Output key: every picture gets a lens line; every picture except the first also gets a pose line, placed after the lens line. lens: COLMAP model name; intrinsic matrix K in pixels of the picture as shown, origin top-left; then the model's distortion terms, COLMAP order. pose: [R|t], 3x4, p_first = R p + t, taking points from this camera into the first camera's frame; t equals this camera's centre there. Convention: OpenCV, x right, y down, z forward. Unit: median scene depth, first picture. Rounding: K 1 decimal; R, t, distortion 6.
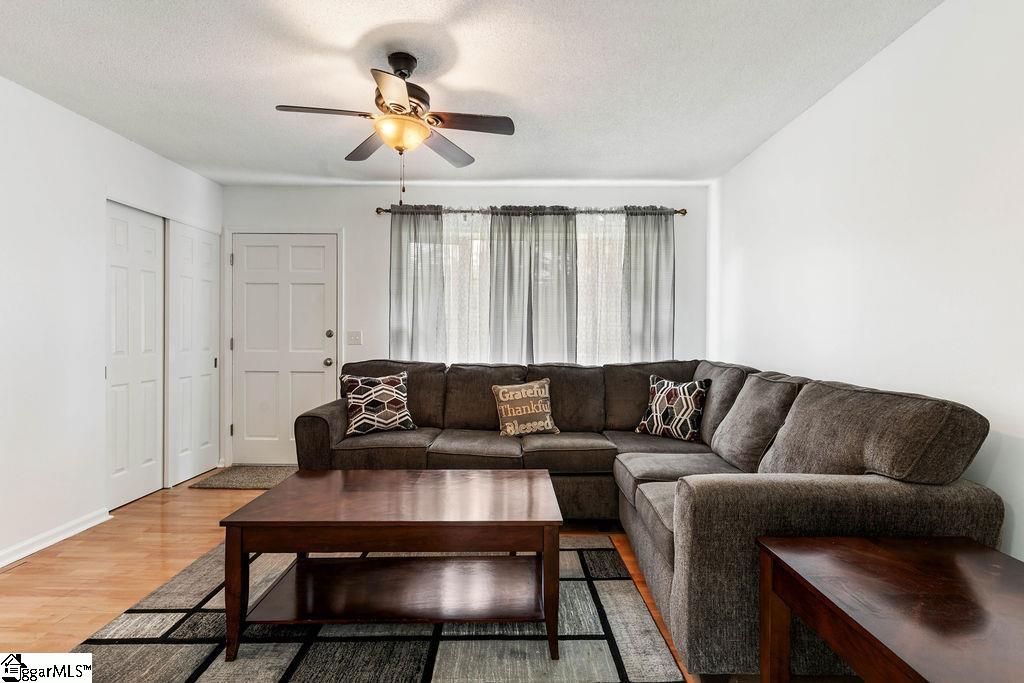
lens RADIAL K [[487.2, 0, 512.0], [0, 487.2, 341.5], [0, 0, 1]] dist [0.003772, 0.000329]
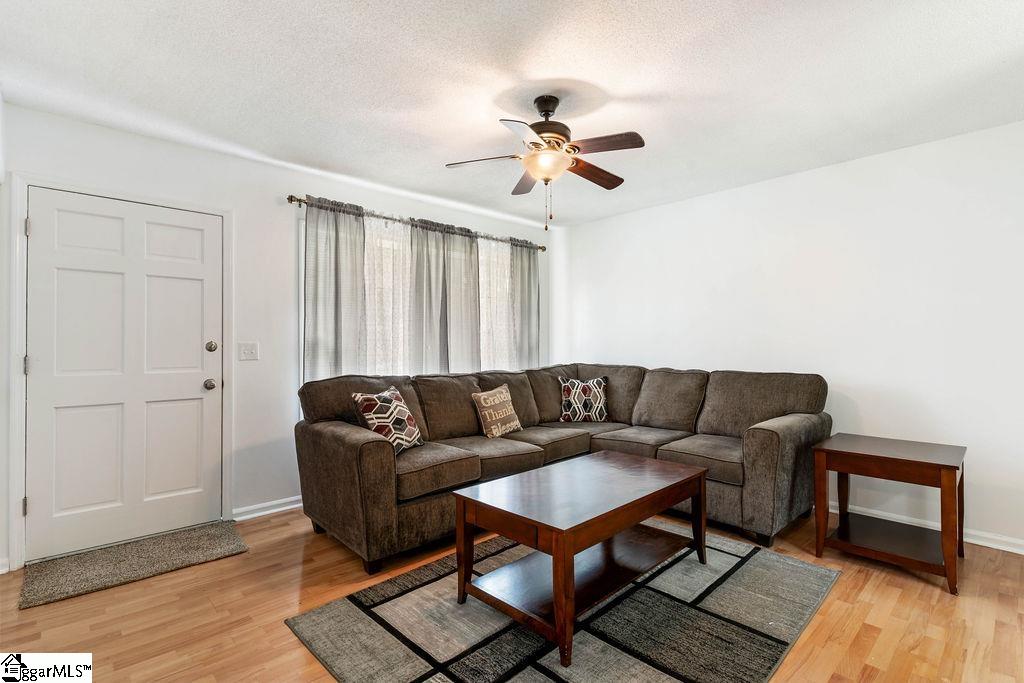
lens RADIAL K [[487.2, 0, 512.0], [0, 487.2, 341.5], [0, 0, 1]] dist [0.003772, 0.000329]
pose [[0.718619, -0.002489, 0.695400, -0.716001], [0.016841, 0.999763, -0.013825, -0.007013], [-0.695200, 0.021646, 0.718490, 0.173001]]
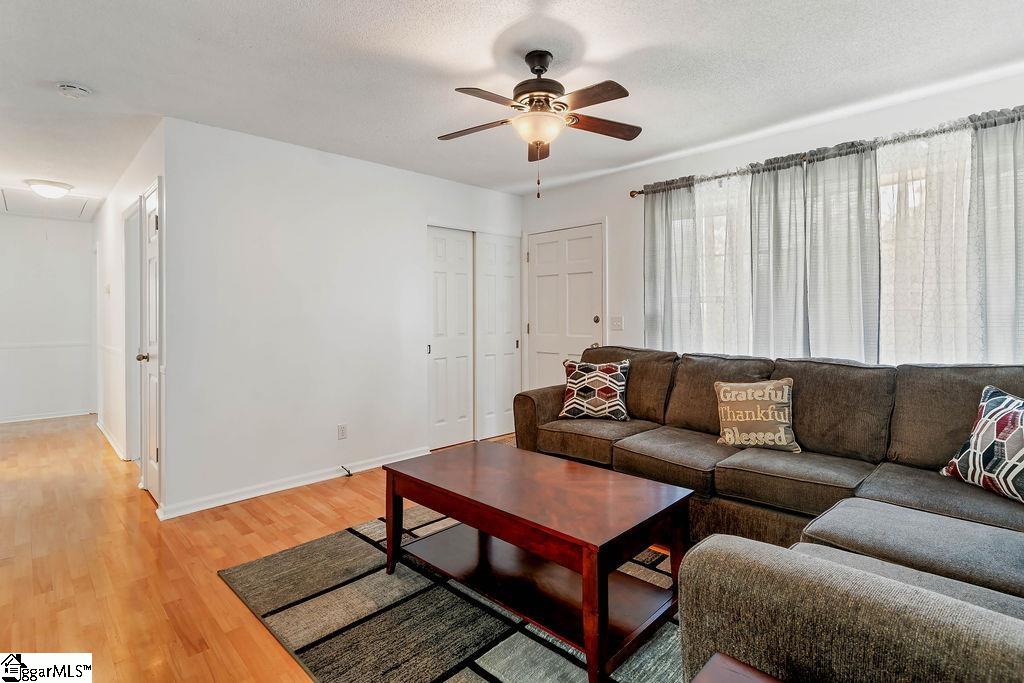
lens RADIAL K [[499.6, 0, 512.0], [0, 499.6, 315.8], [0, 0, 1]] dist [0.003295, 0.000923]
pose [[0.710306, -0.010406, -0.703816, 0.318360], [0.000764, 0.999902, -0.014013, -0.010945], [0.703892, 0.009416, 0.710244, 0.142121]]
